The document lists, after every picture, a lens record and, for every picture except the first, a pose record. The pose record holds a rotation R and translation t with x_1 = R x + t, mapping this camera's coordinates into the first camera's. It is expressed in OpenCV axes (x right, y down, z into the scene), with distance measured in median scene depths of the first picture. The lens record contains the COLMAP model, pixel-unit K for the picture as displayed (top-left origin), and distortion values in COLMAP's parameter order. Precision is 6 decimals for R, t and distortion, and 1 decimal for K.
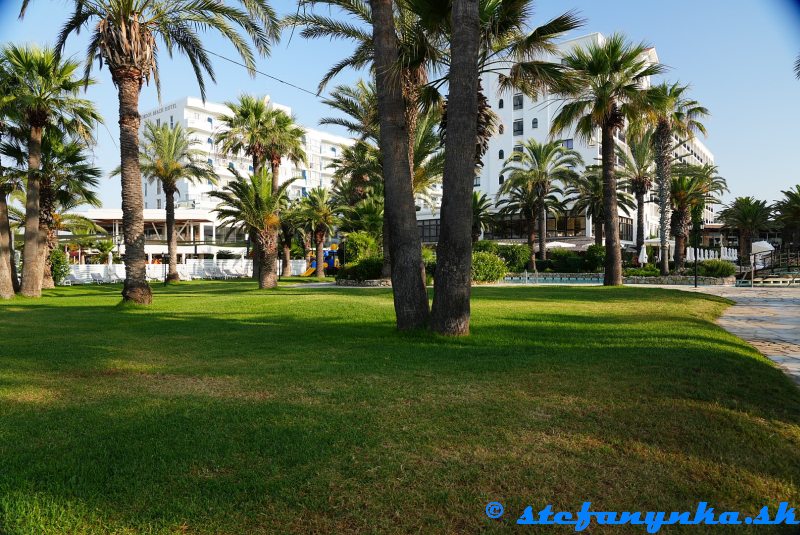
lens RADIAL K [[544.8, 0, 399.2], [0, 544.8, 268.2], [0, 0, 1]] dist [0.006758, 0.000723]
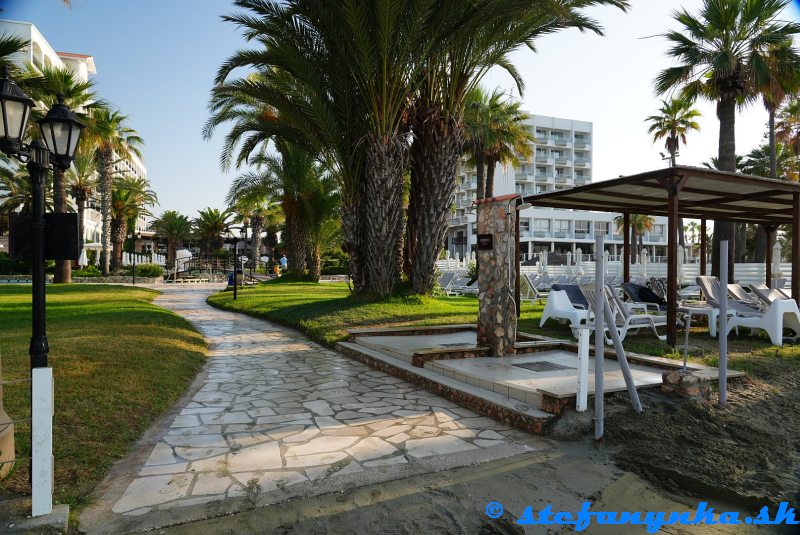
lens RADIAL K [[544.8, 0, 398.2], [0, 544.8, 269.0], [0, 0, 1]] dist [0.006758, 0.000723]
pose [[0.575789, 0.011673, 0.817515, -0.064775], [-0.004906, 0.999929, -0.010822, 0.005332], [-0.817584, 0.002220, 0.575805, -0.107013]]
